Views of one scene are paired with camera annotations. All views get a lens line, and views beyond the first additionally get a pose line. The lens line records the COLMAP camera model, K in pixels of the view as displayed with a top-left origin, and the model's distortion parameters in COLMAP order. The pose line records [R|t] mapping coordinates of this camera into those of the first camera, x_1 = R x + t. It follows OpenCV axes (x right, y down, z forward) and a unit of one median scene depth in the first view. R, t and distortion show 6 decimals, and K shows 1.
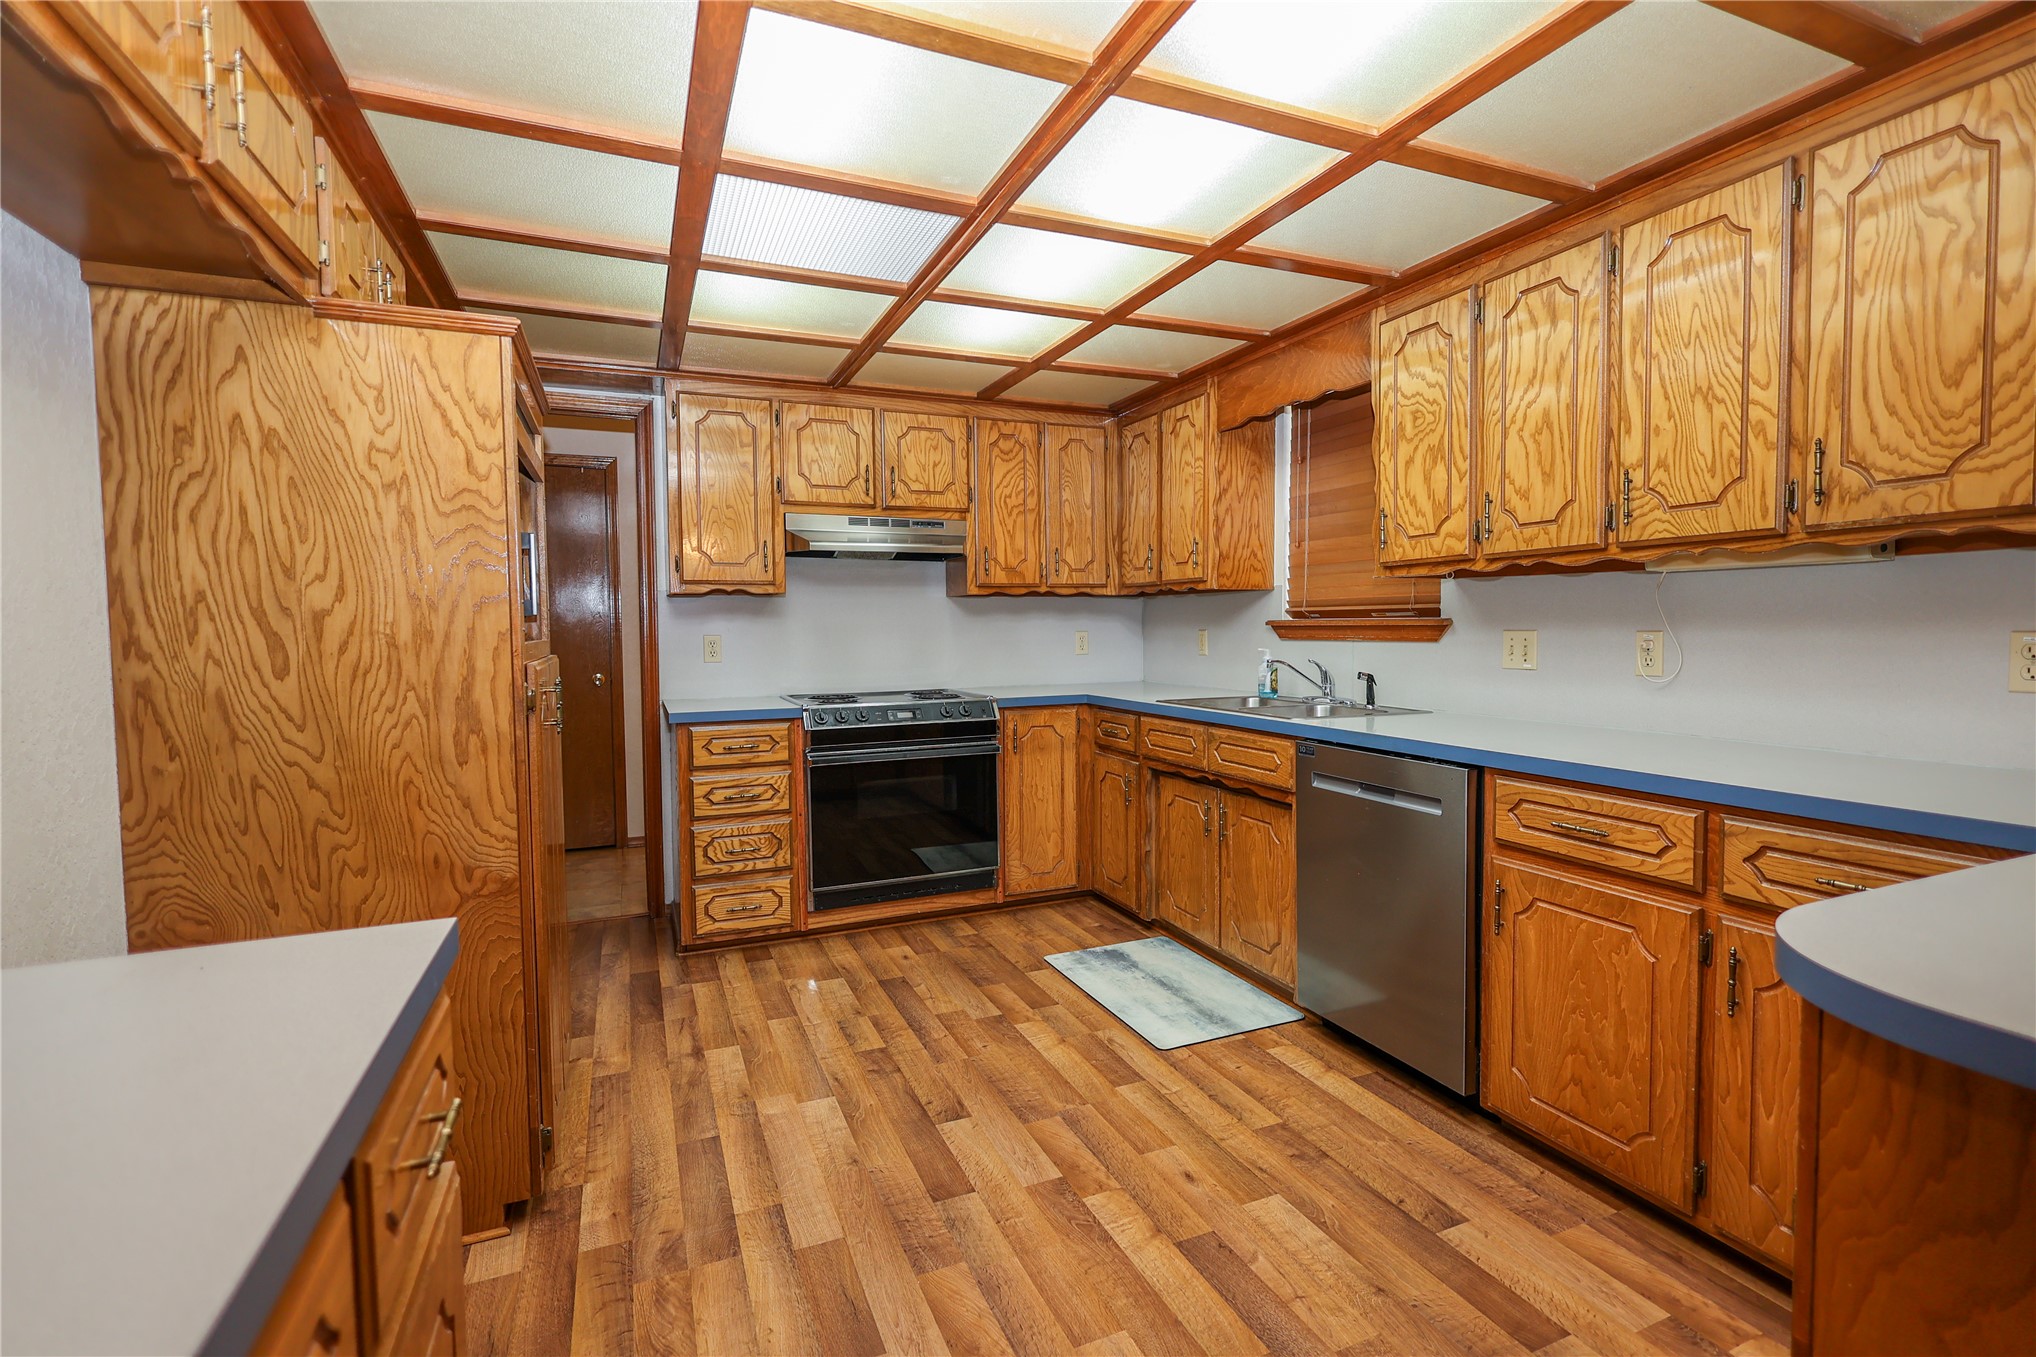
lens RADIAL K [[943.7, 0, 1037.4], [0, 943.7, 670.7], [0, 0, 1]] dist [-0.001948, 0.000517]
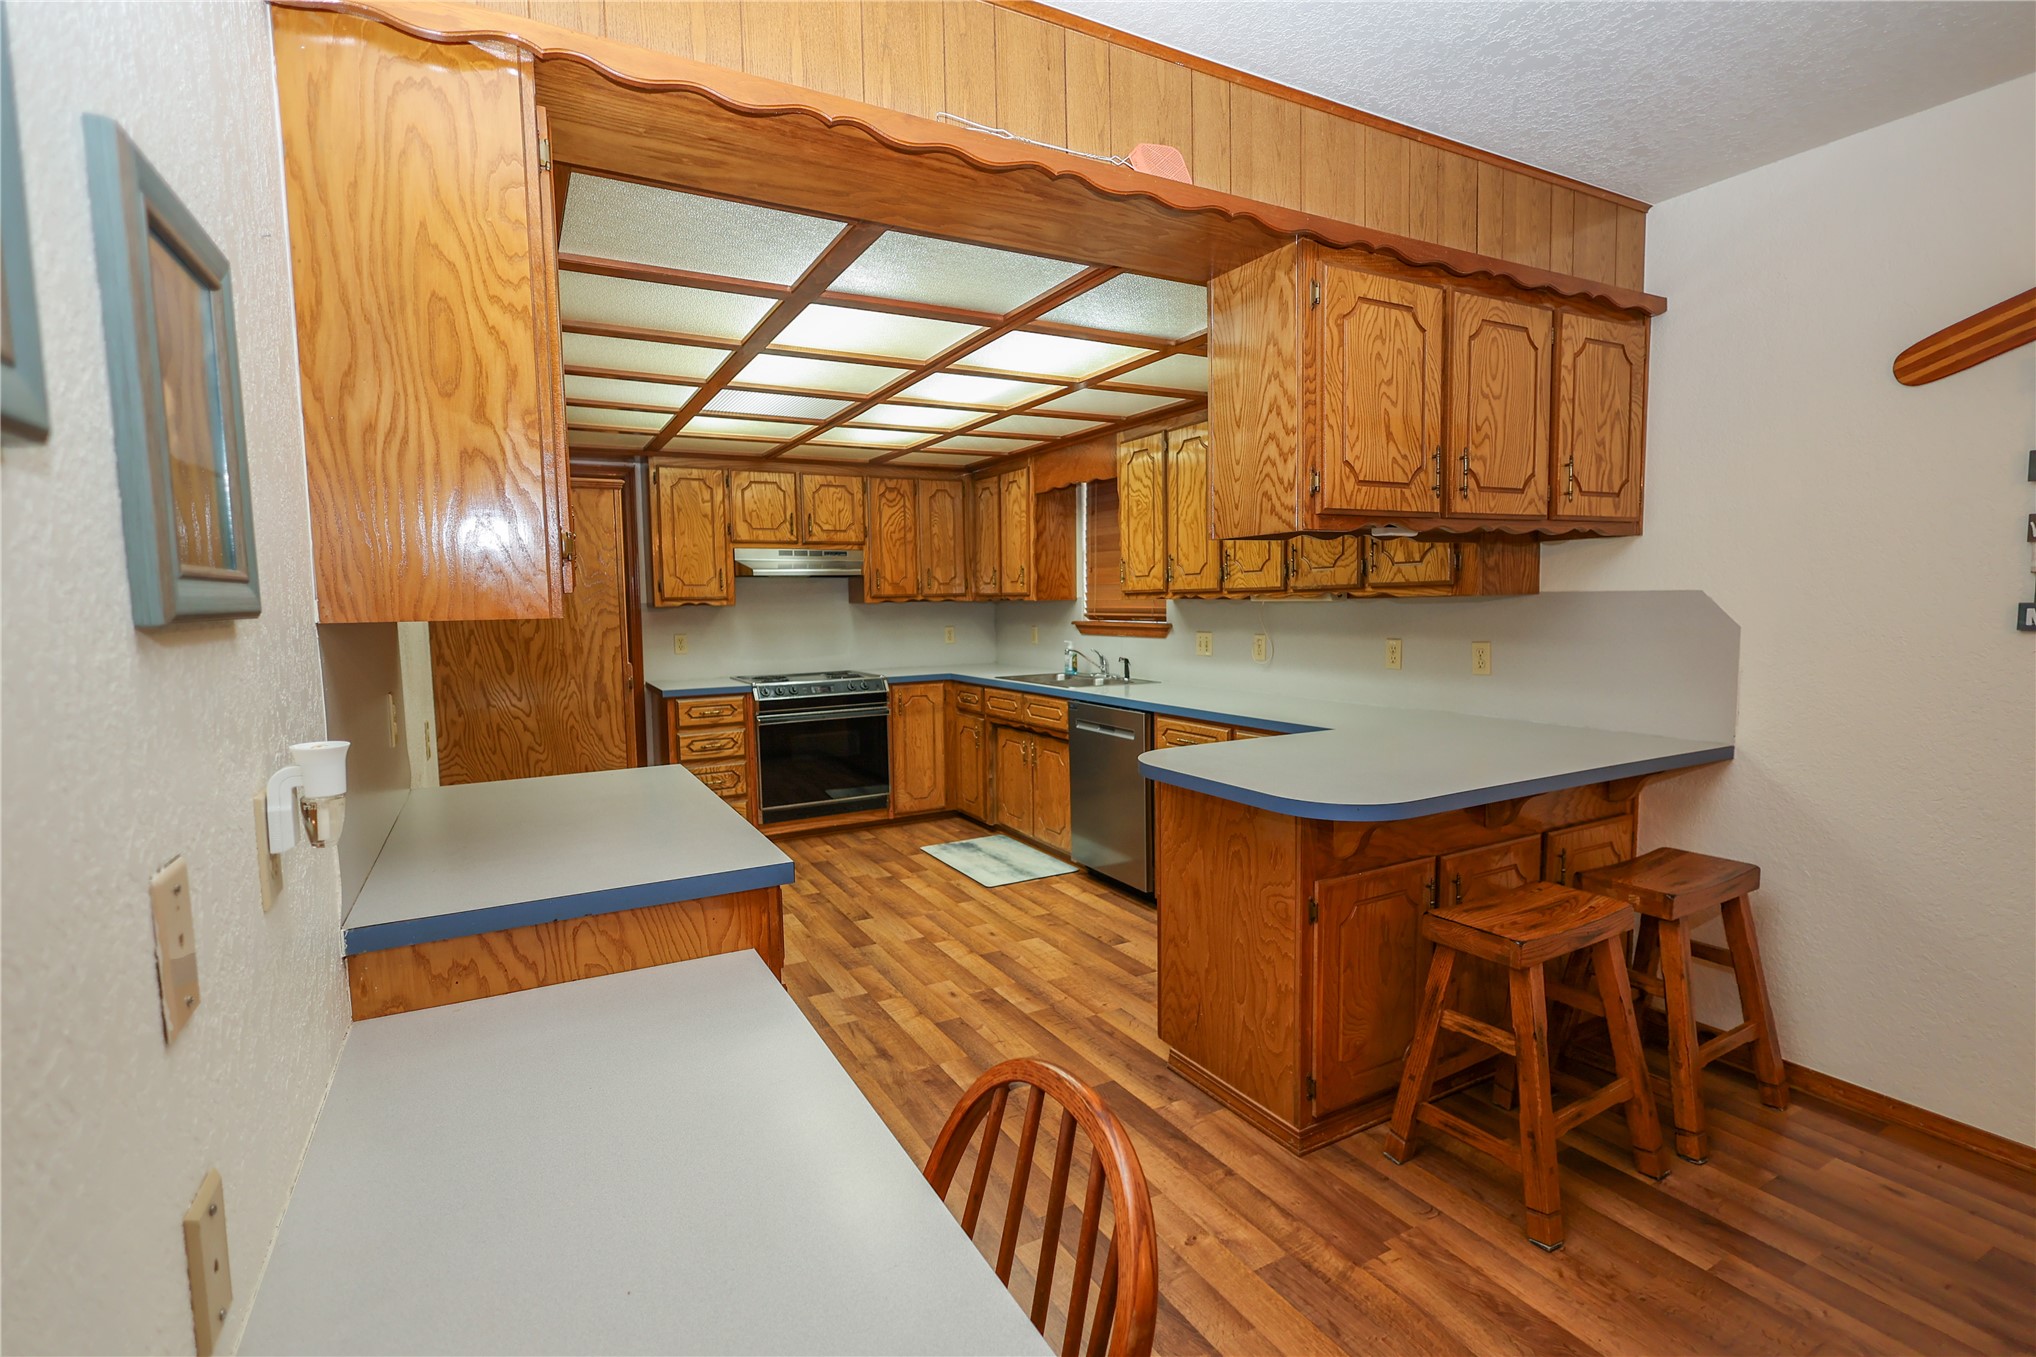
lens RADIAL K [[943.7, 0, 1010.6], [0, 943.7, 680.8], [0, 0, 1]] dist [-0.001948, 0.000517]
pose [[0.996610, -0.014099, 0.081052, 0.041292], [0.011060, 0.999223, 0.037822, -0.025330], [-0.081522, -0.036797, 0.995992, -0.652534]]
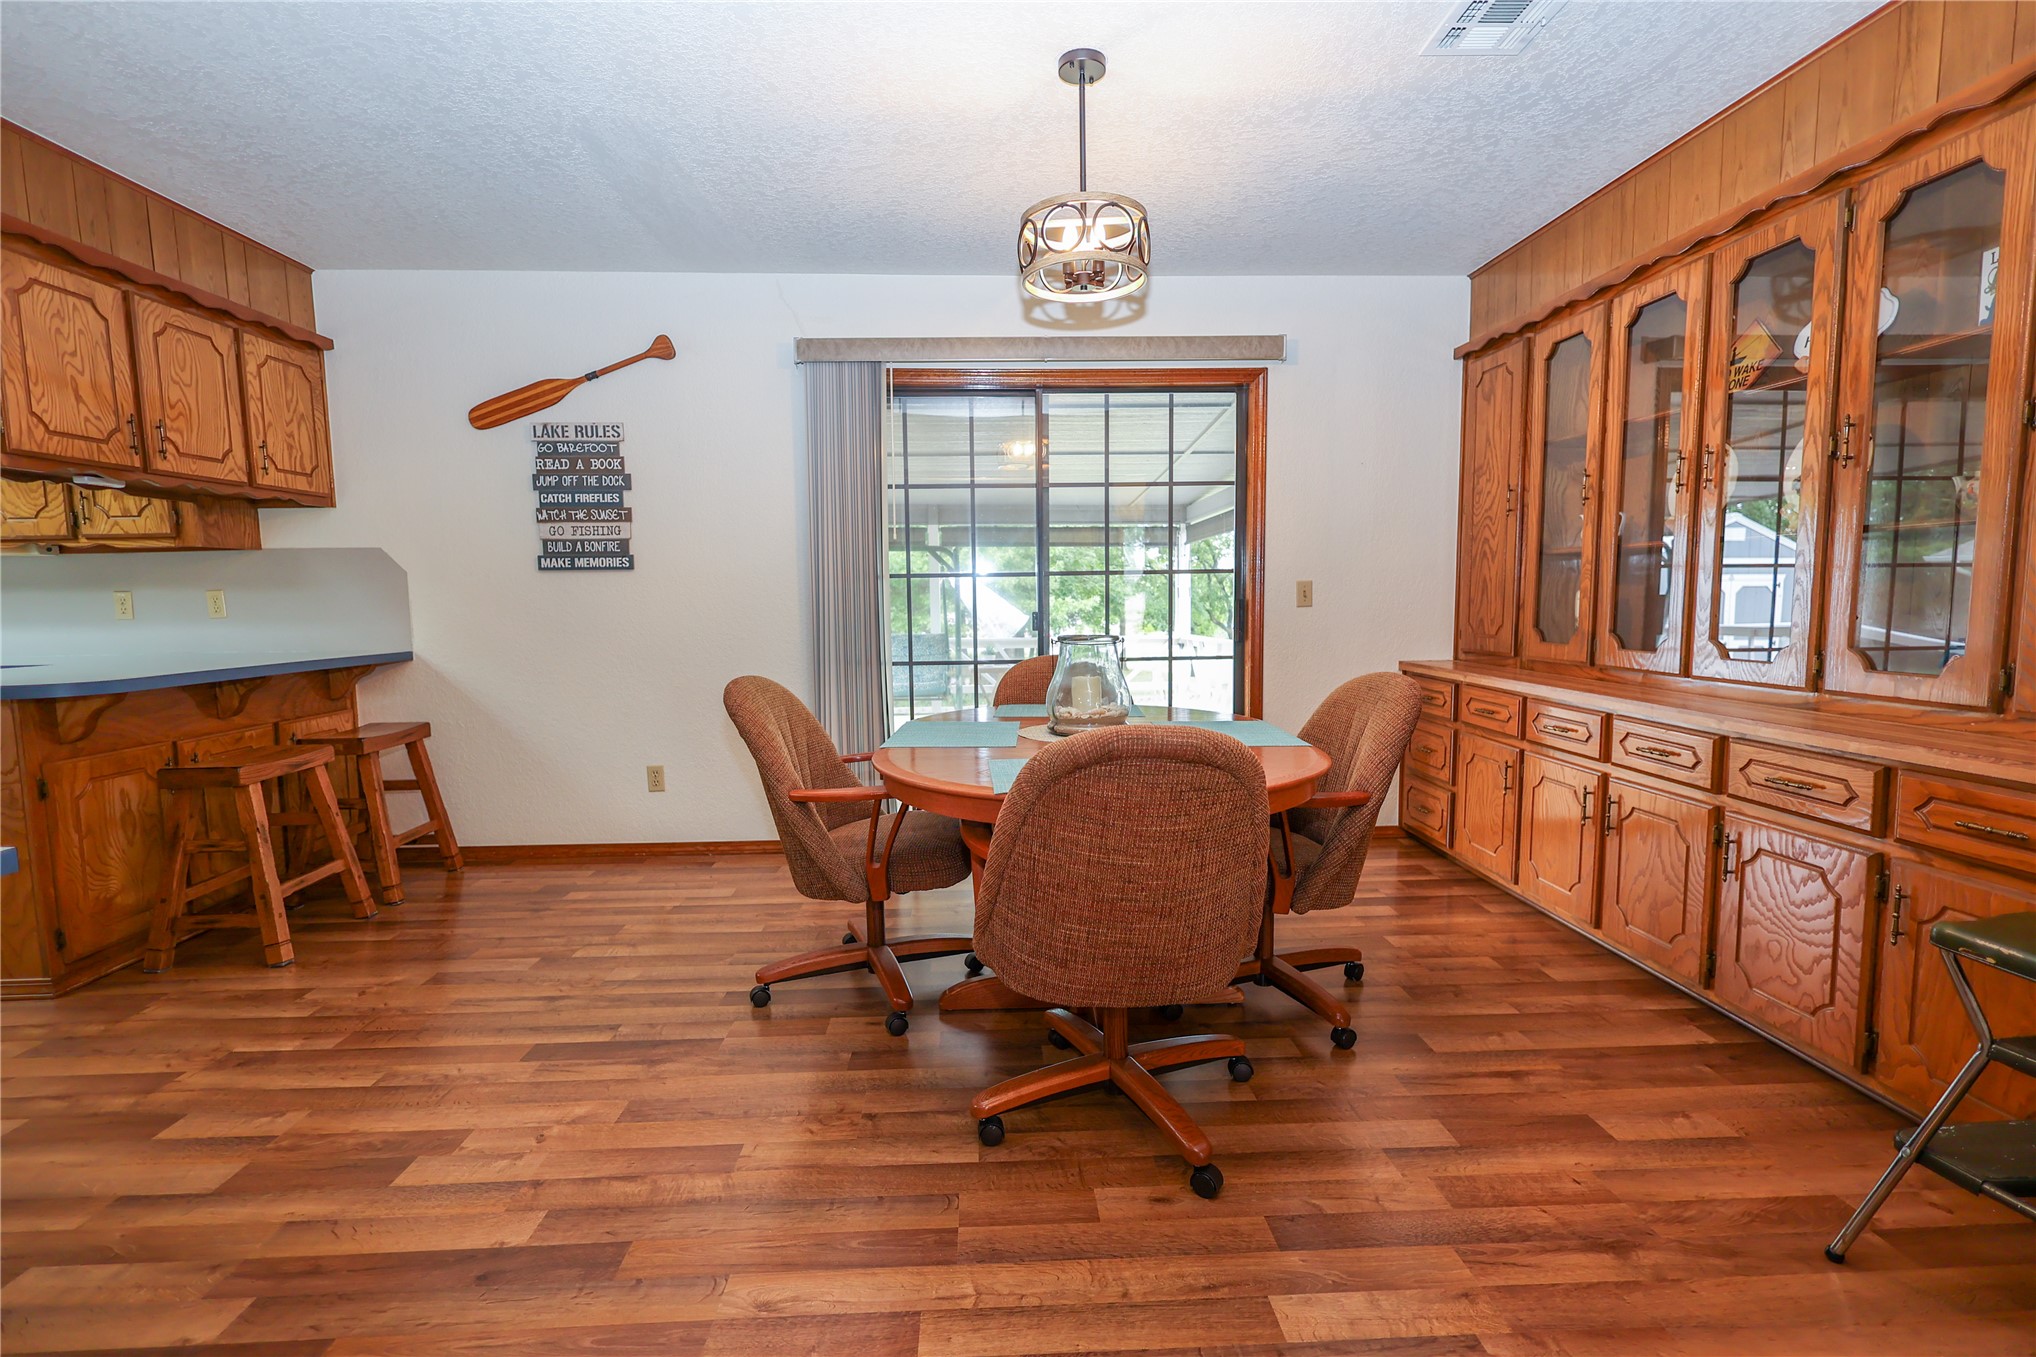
lens RADIAL K [[943.7, 0, 1026.1], [0, 943.7, 688.4], [0, 0, 1]] dist [-0.001948, 0.000517]
pose [[0.355359, -0.085481, 0.930813, -0.175273], [0.052453, 0.996064, 0.071448, 0.091696], [-0.933257, 0.023434, 0.358444, -1.177120]]
